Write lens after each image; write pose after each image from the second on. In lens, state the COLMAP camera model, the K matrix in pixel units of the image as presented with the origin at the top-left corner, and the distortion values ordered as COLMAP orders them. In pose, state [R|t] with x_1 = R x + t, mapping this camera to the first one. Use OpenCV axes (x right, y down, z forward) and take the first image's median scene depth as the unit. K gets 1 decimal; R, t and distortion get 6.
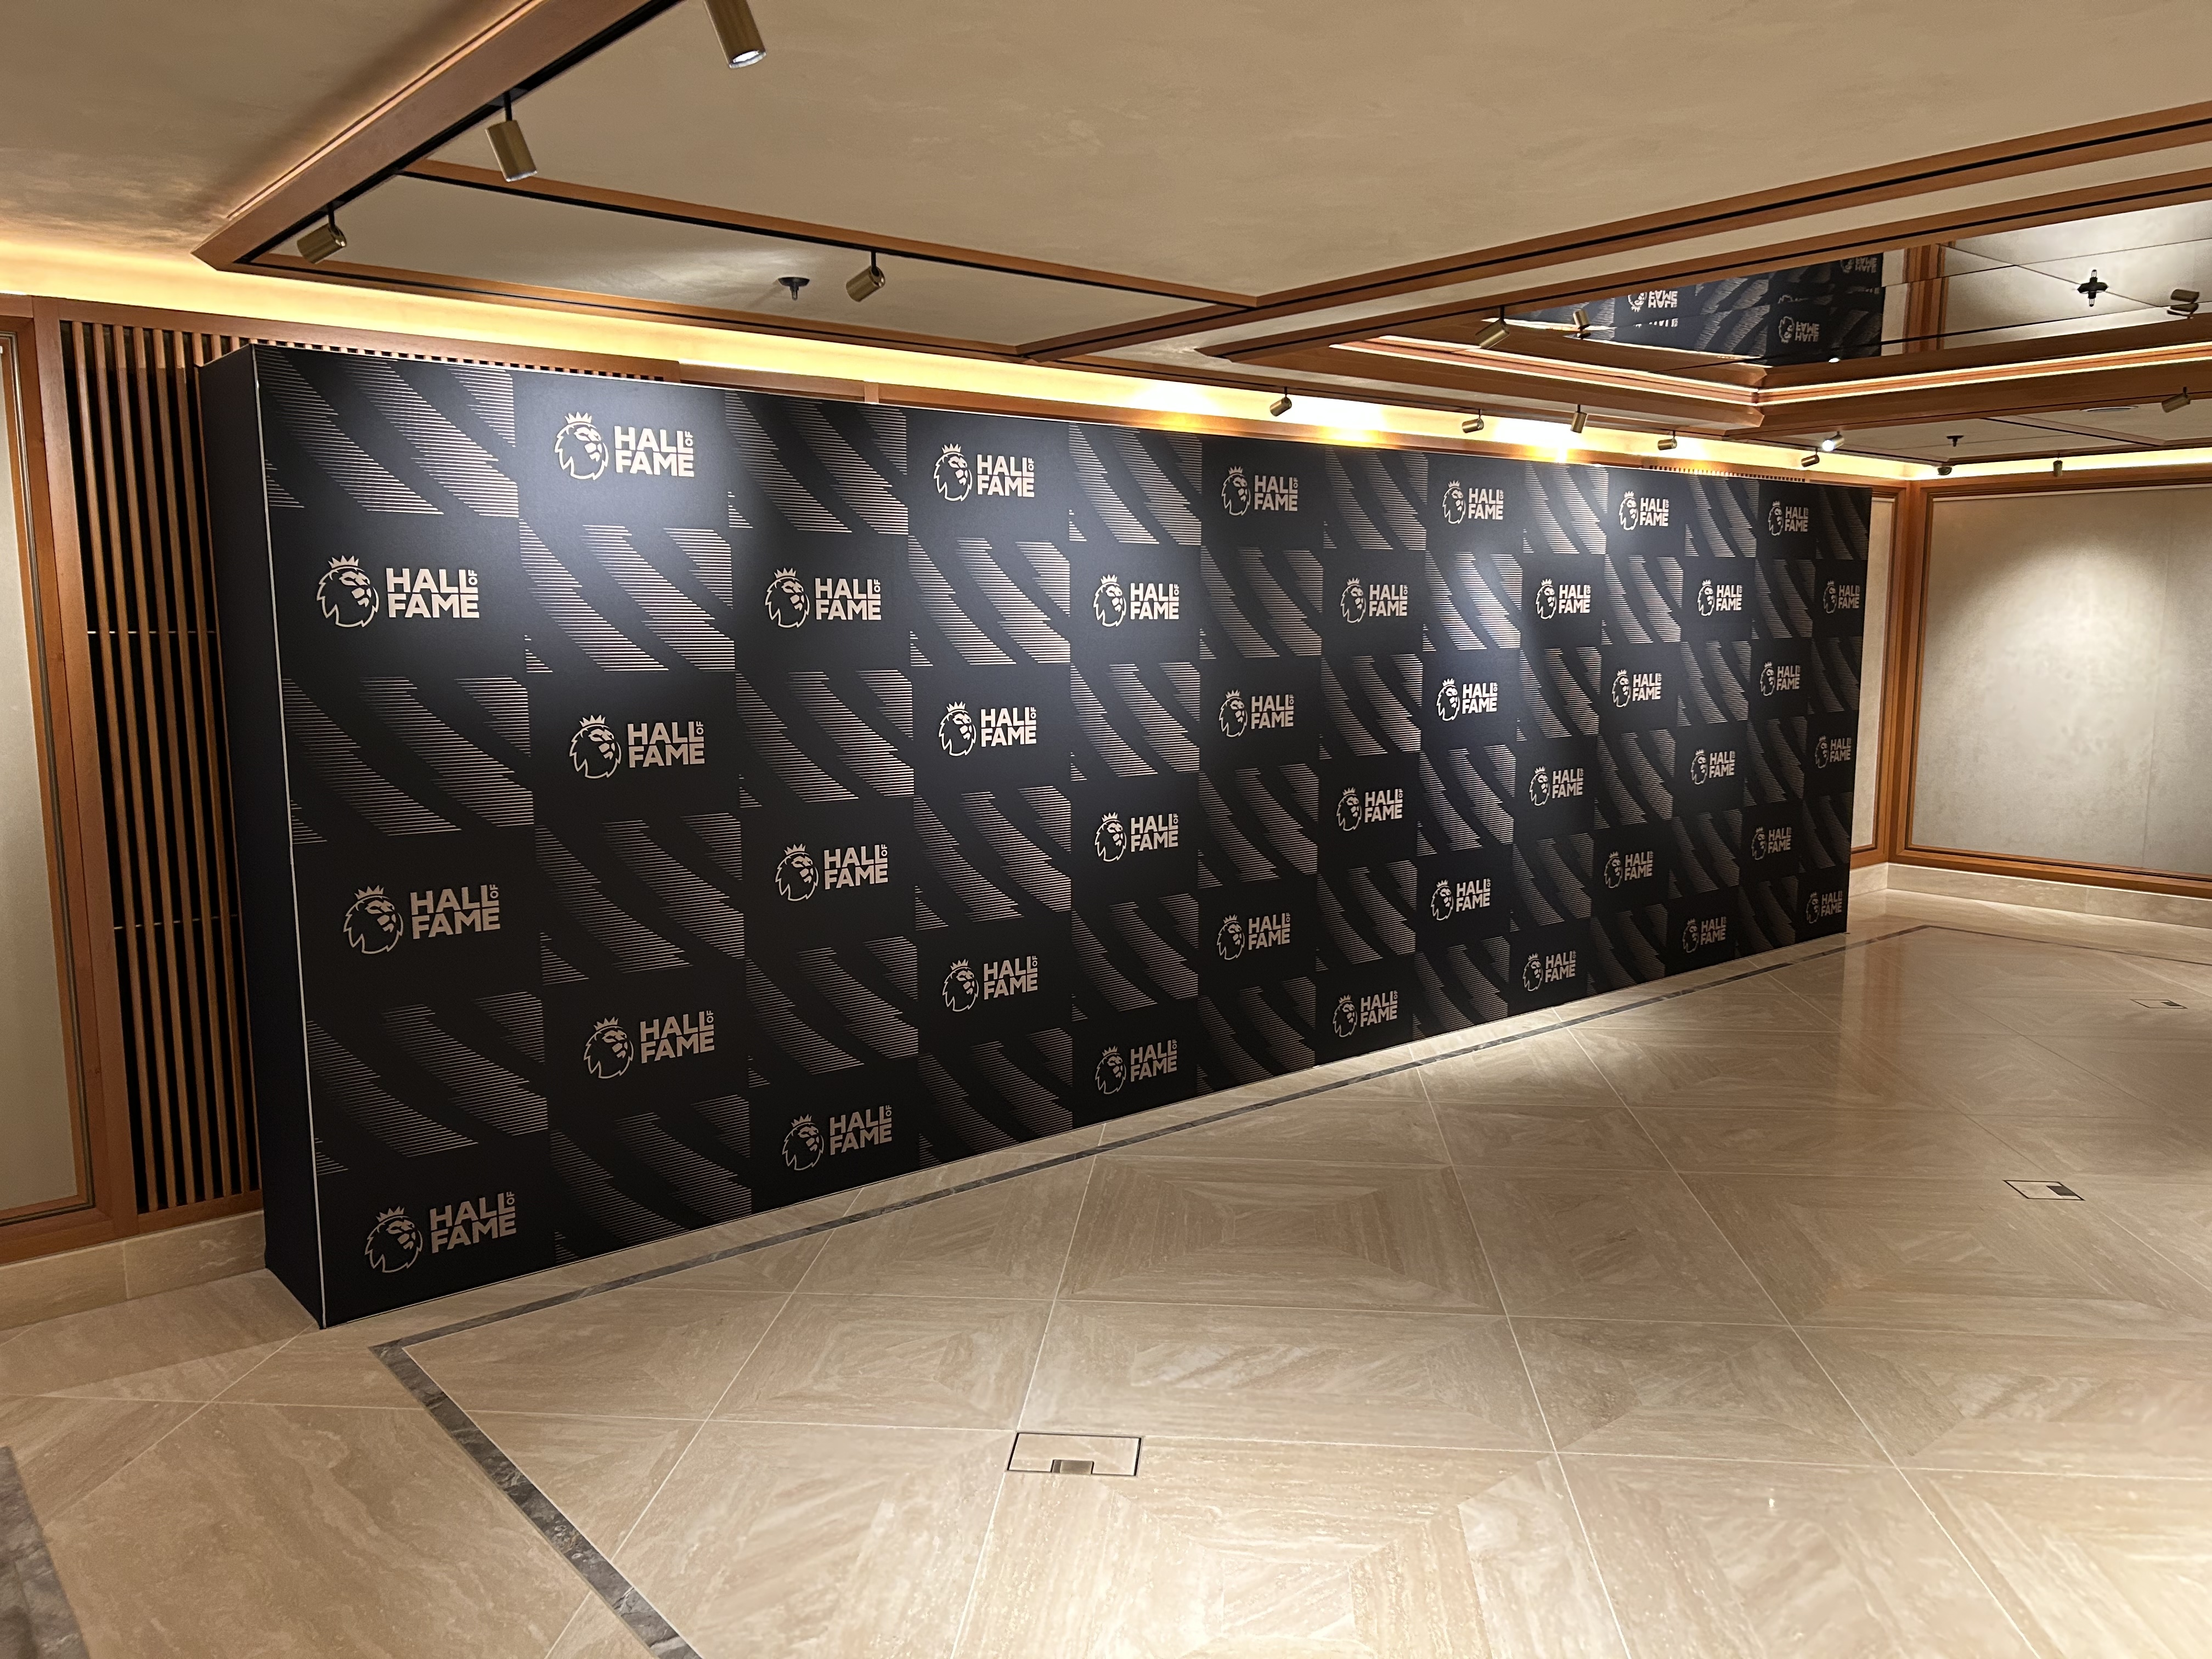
lens RADIAL K [[1648.2, 0, 1106.0], [0, 1648.2, 829.5], [0, 0, 1]] dist [0.088077, -0.138755]
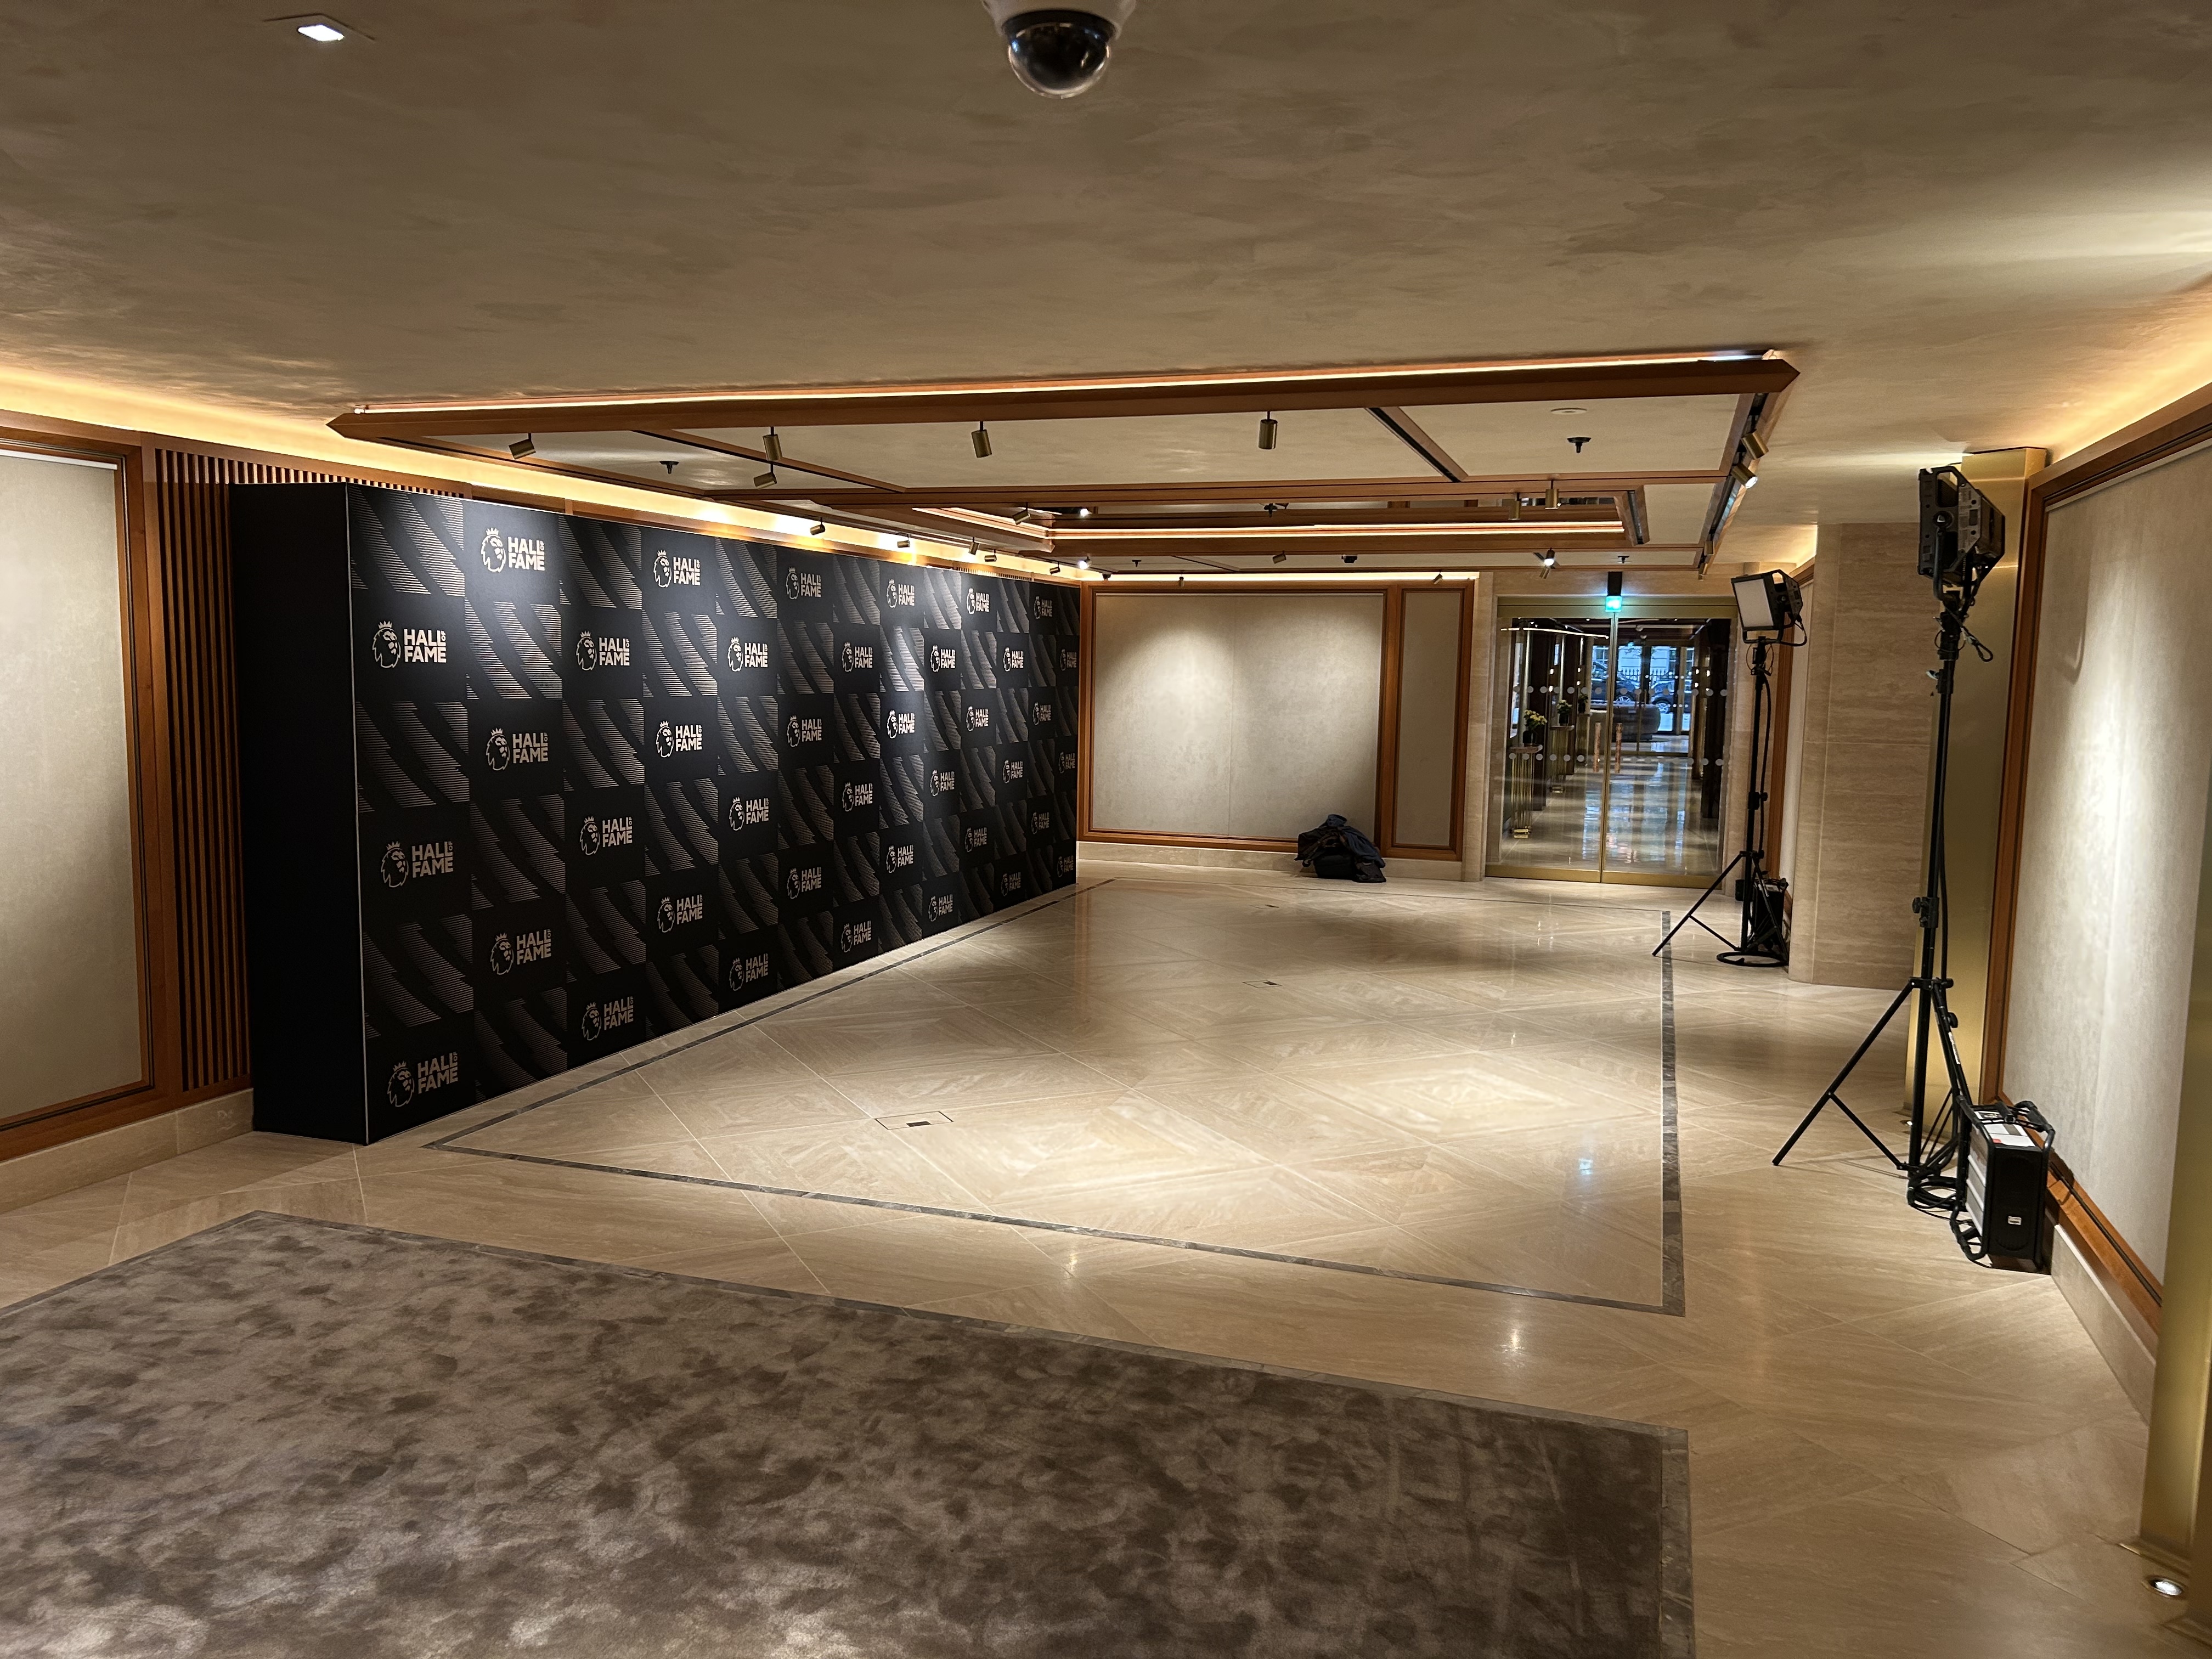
lens RADIAL K [[1607.5, 0, 1106.0], [0, 1607.5, 829.5], [0, 0, 1]] dist [-0.050997, -0.000448]
pose [[0.849895, -0.035661, 0.525744, -0.498923], [0.049432, 0.998703, -0.012168, 0.055618], [-0.524629, 0.036331, 0.850556, -0.416834]]
